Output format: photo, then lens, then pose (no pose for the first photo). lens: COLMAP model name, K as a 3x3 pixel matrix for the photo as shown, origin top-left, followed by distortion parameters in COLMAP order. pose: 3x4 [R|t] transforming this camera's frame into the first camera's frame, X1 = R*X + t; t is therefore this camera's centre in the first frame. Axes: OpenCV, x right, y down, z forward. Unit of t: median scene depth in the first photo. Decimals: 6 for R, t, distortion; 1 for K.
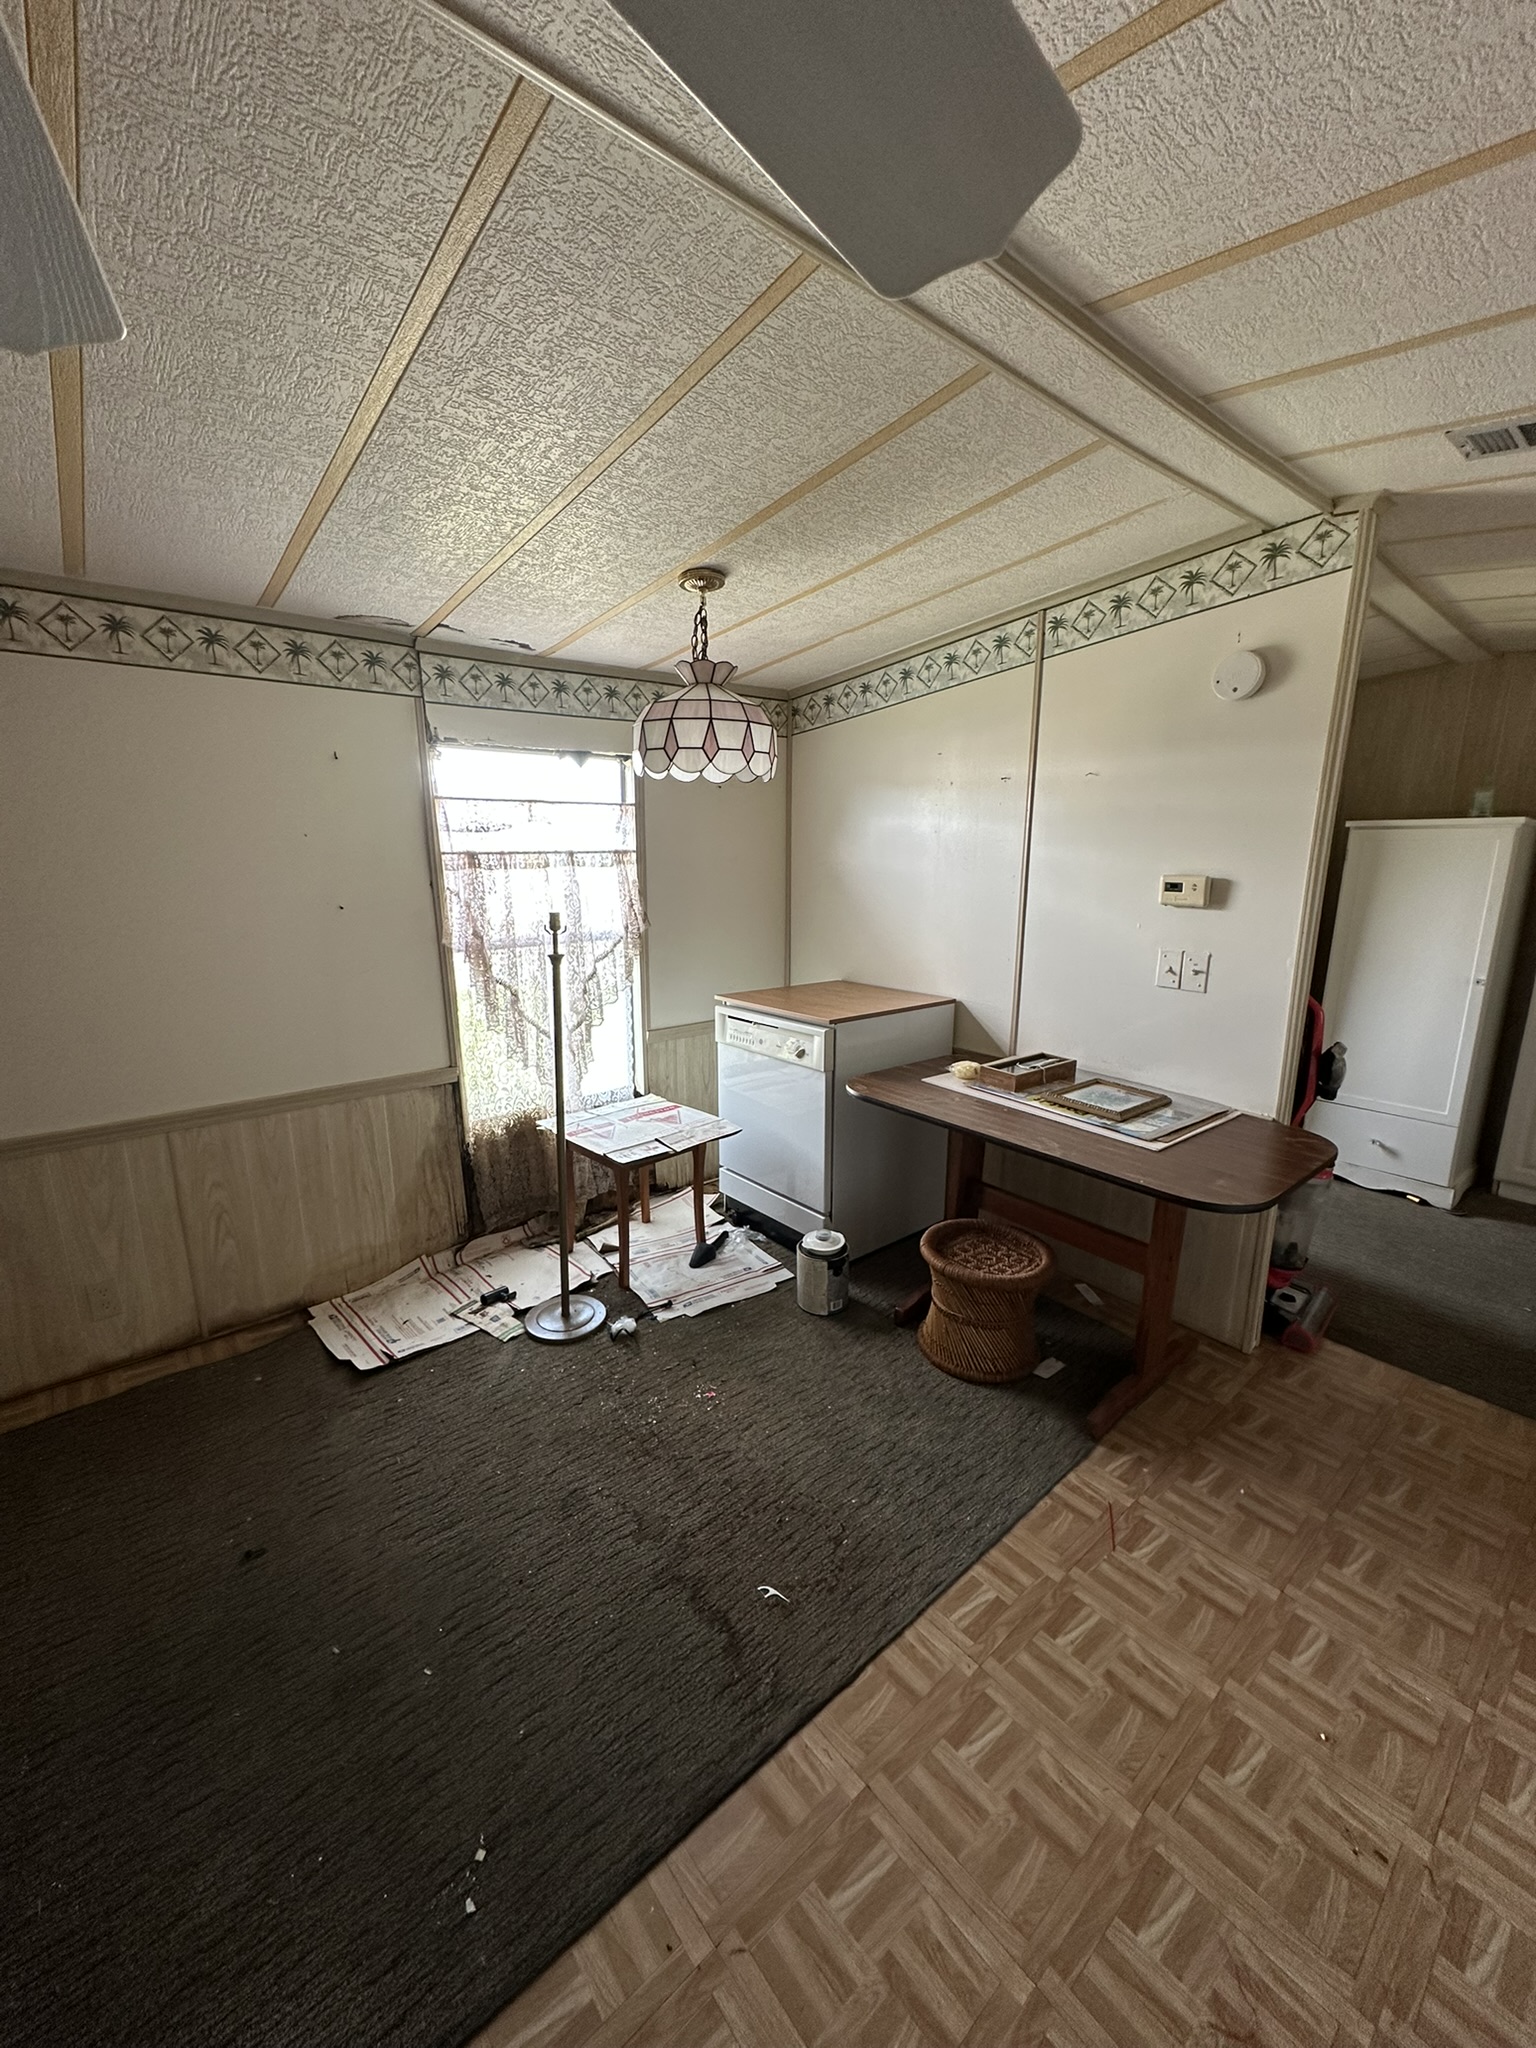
lens RADIAL K [[821.7, 0, 772.5], [0, 821.7, 1025.1], [0, 0, 1]] dist [-0.001488, 0.001048]
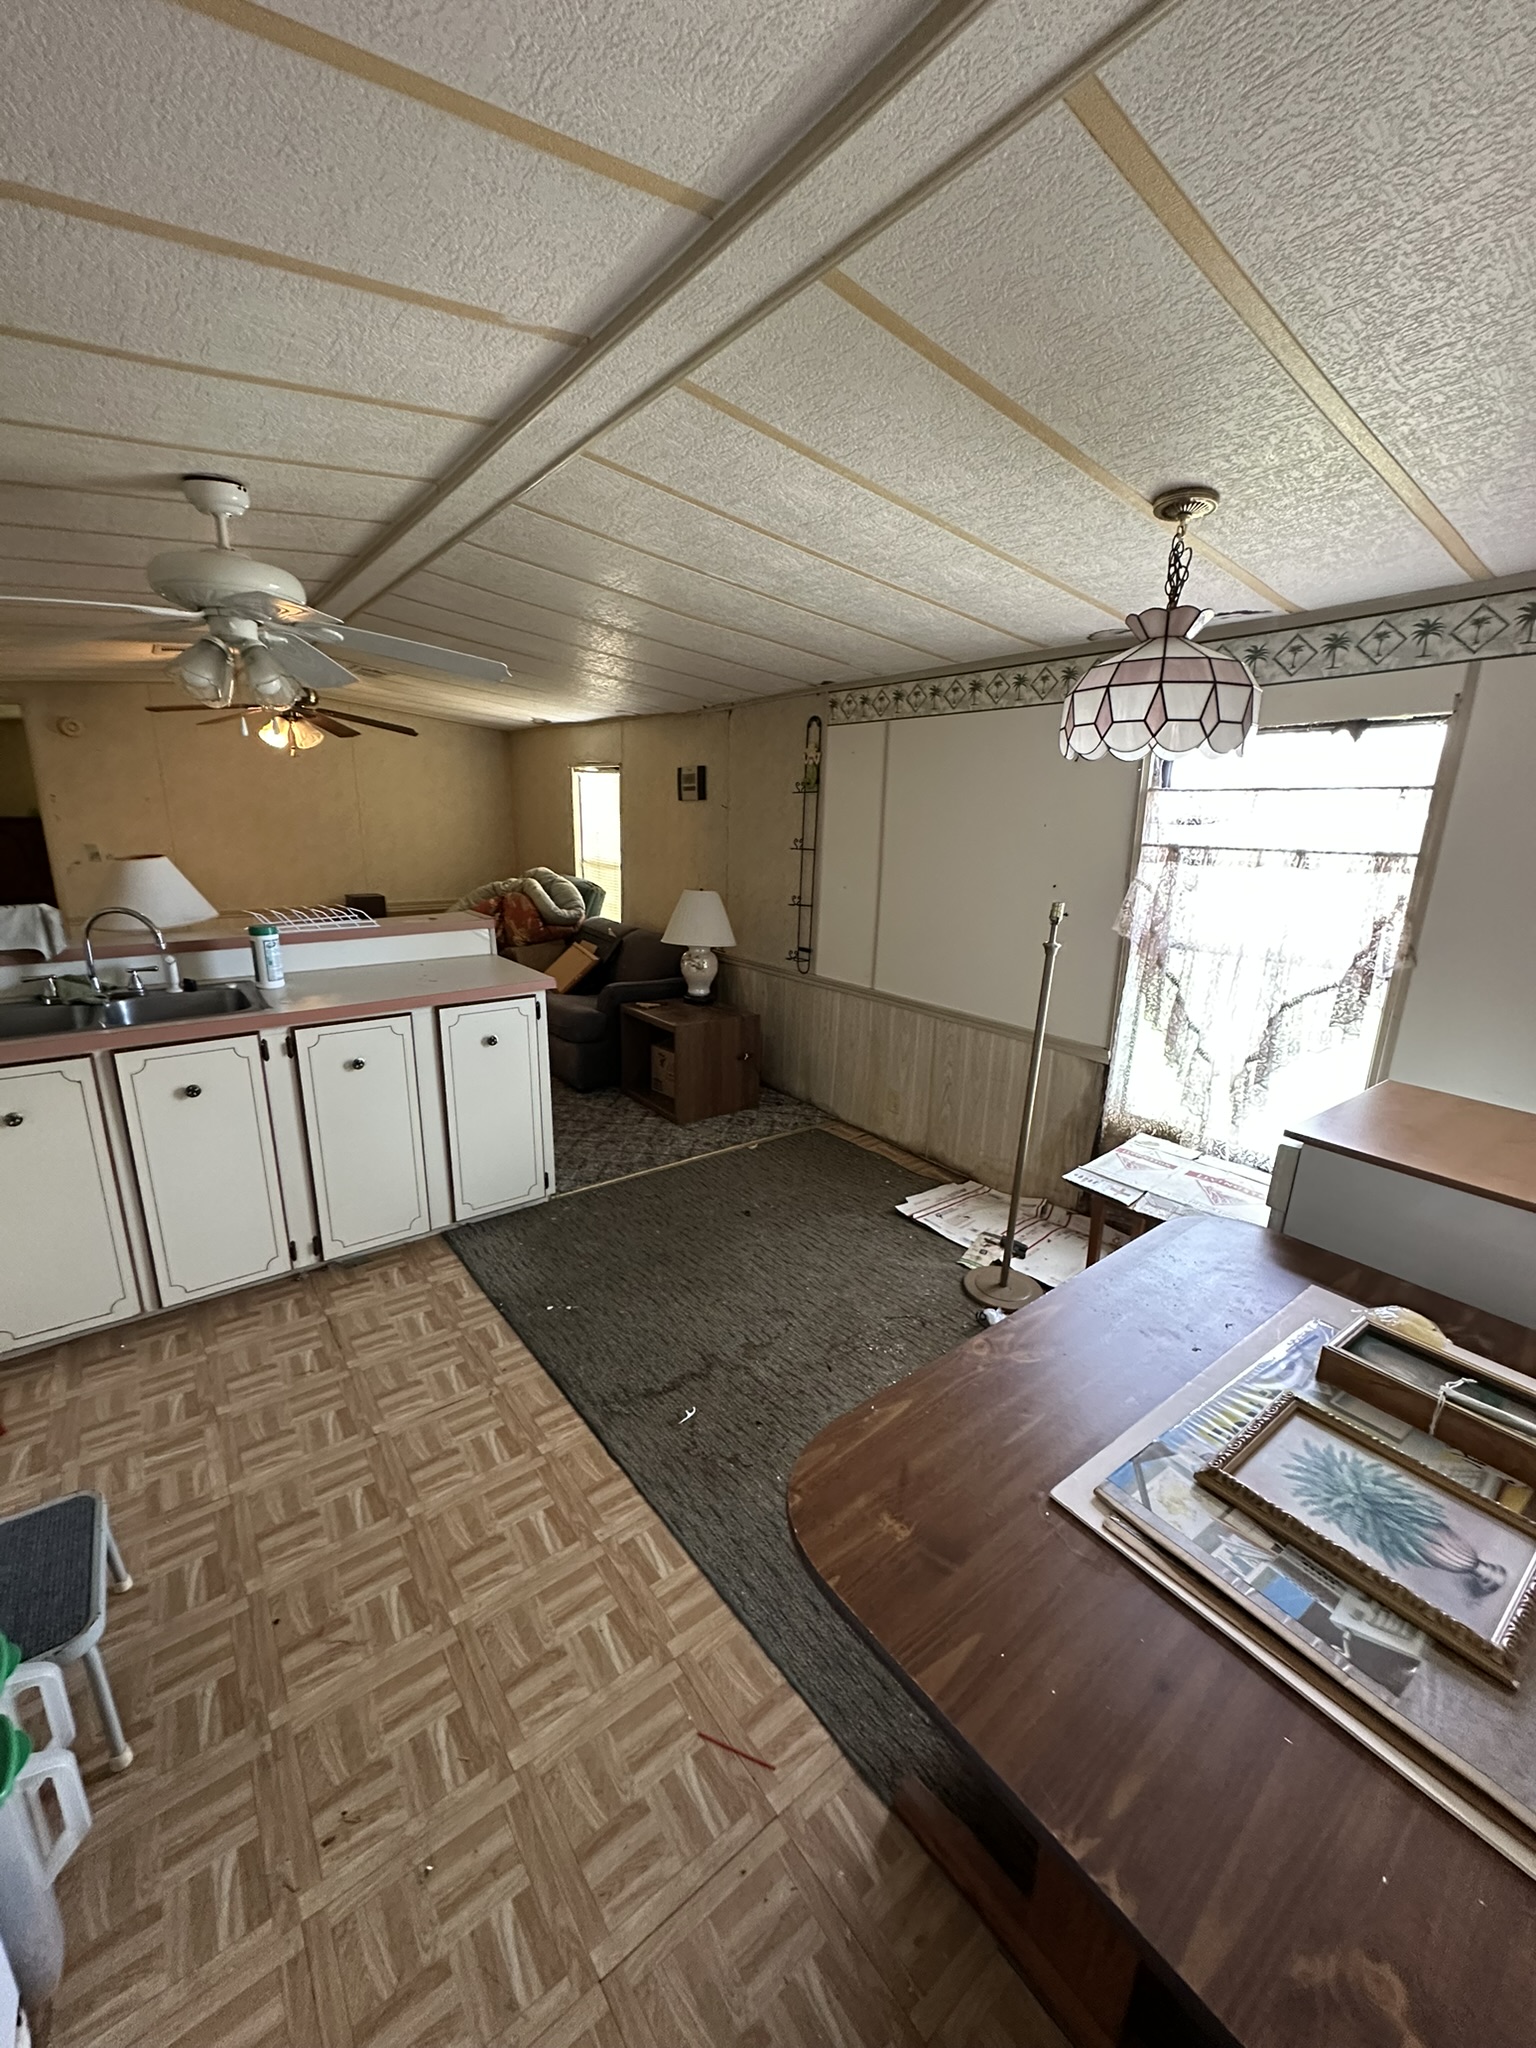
lens RADIAL K [[821.7, 0, 756.7], [0, 821.7, 1025.5], [0, 0, 1]] dist [-0.001488, 0.001048]
pose [[-0.064548, 0.242662, -0.967961, 0.772328], [-0.240477, 0.937616, 0.251091, -0.159703], [0.968506, 0.248979, -0.002166, 0.679012]]
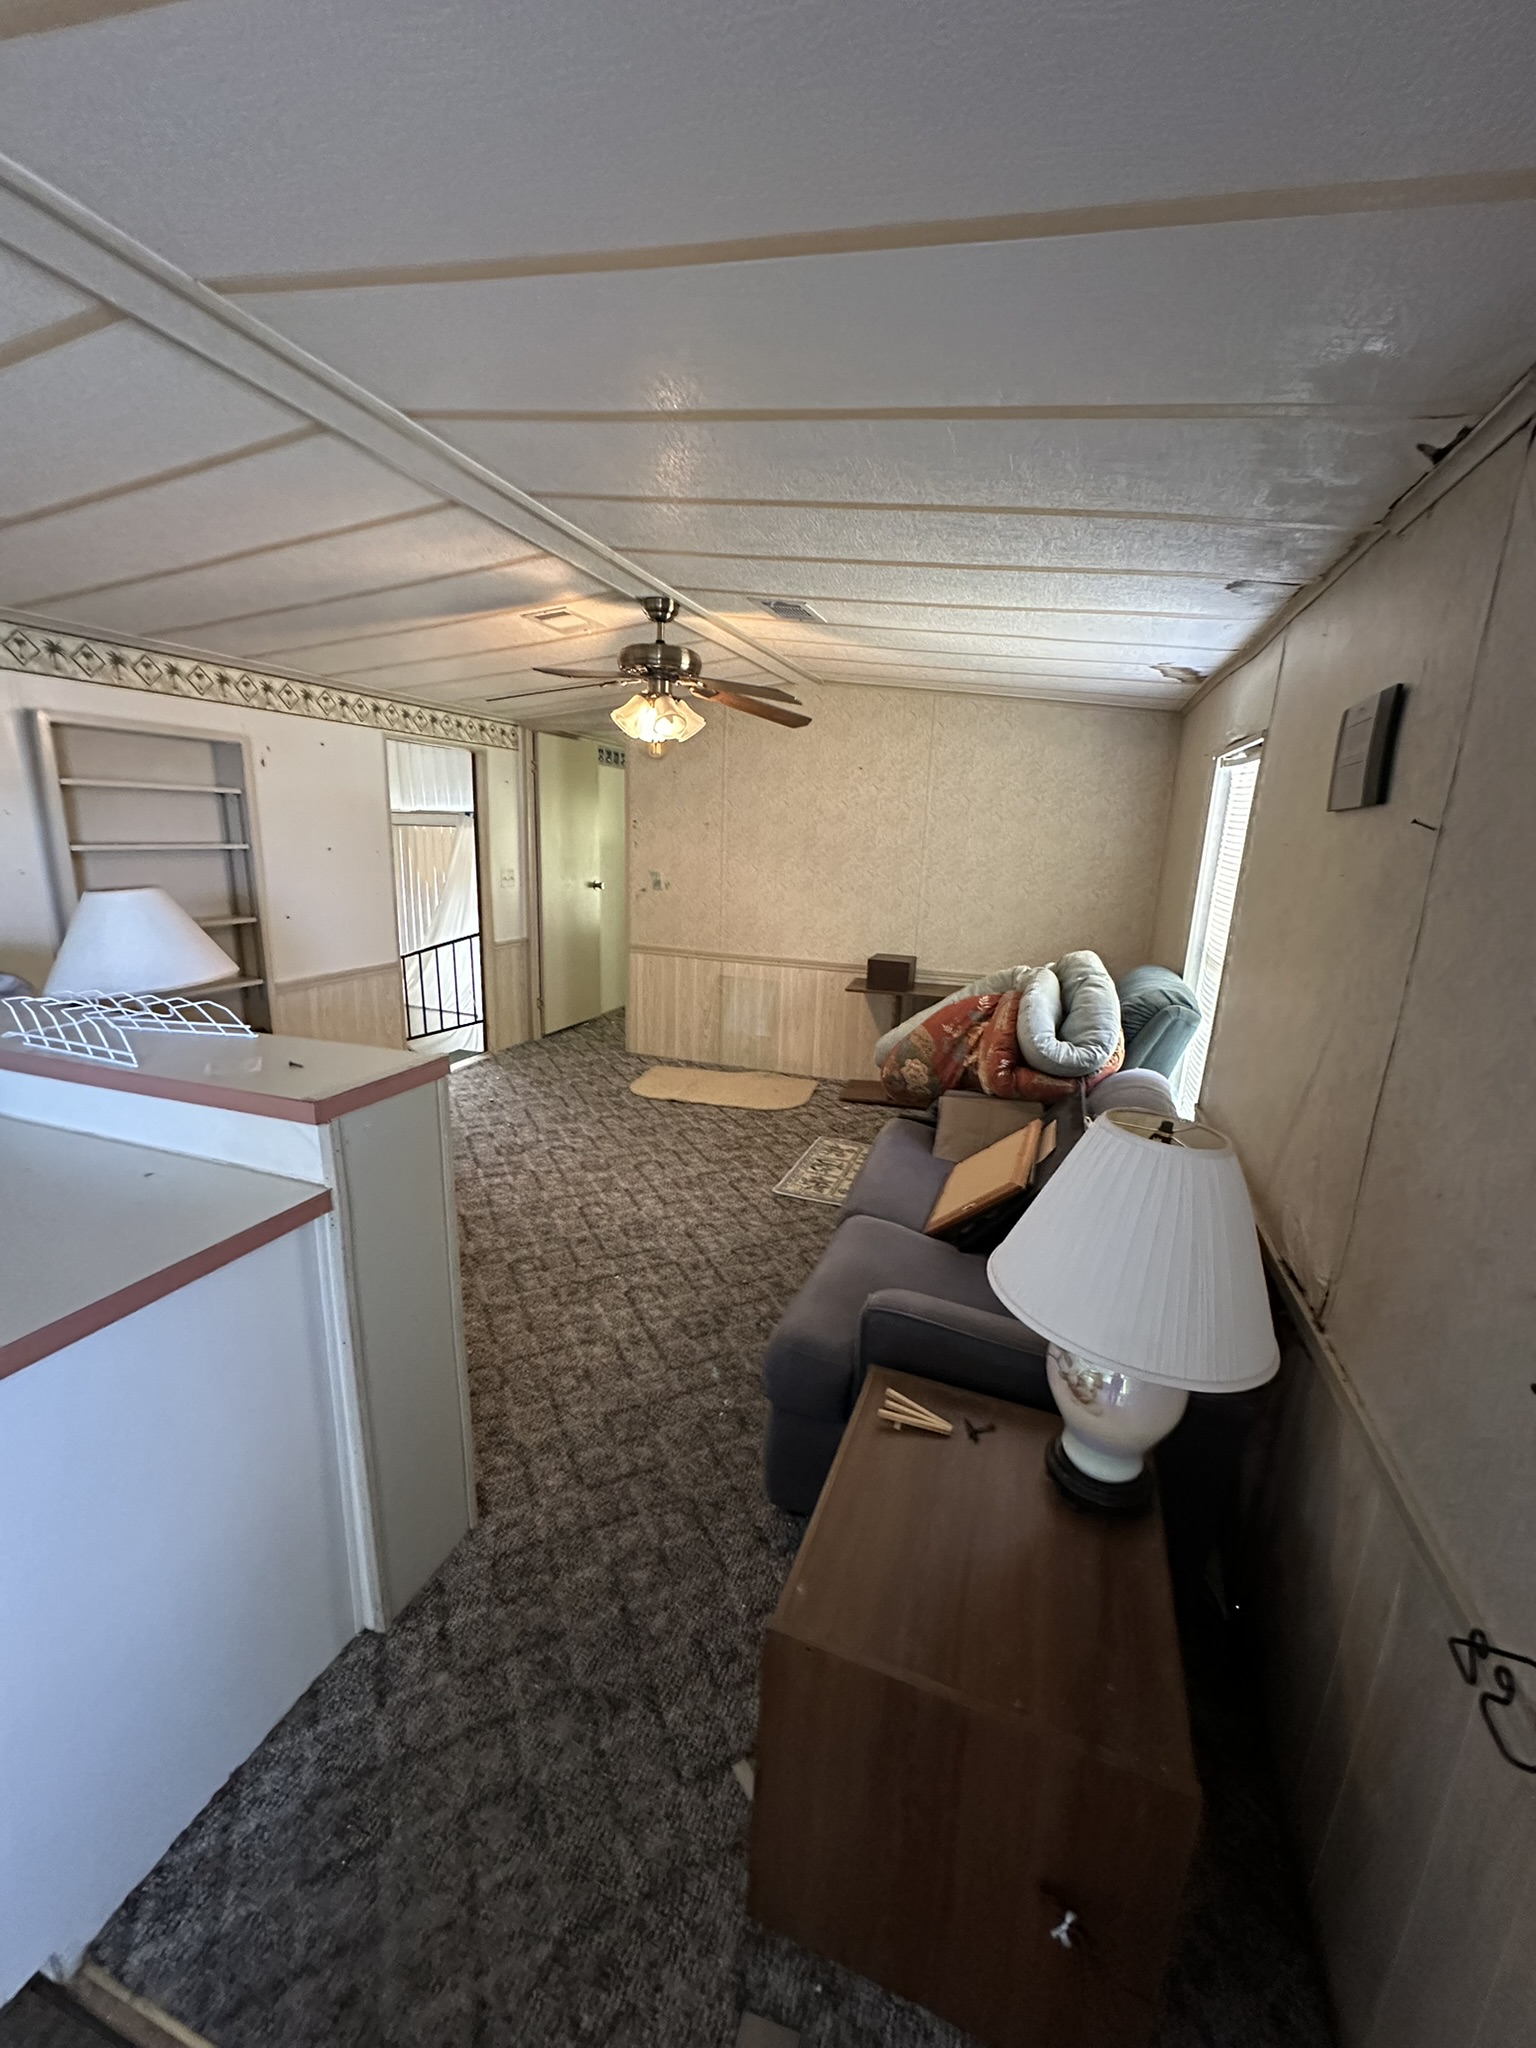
lens RADIAL K [[821.7, 0, 760.4], [0, 821.7, 1020.2], [0, 0, 1]] dist [-0.001488, 0.001048]
pose [[-0.867904, 0.076509, -0.490804, -0.636398], [-0.146946, 0.904297, 0.400816, -0.162727], [0.474499, 0.419992, -0.773601, 0.710926]]
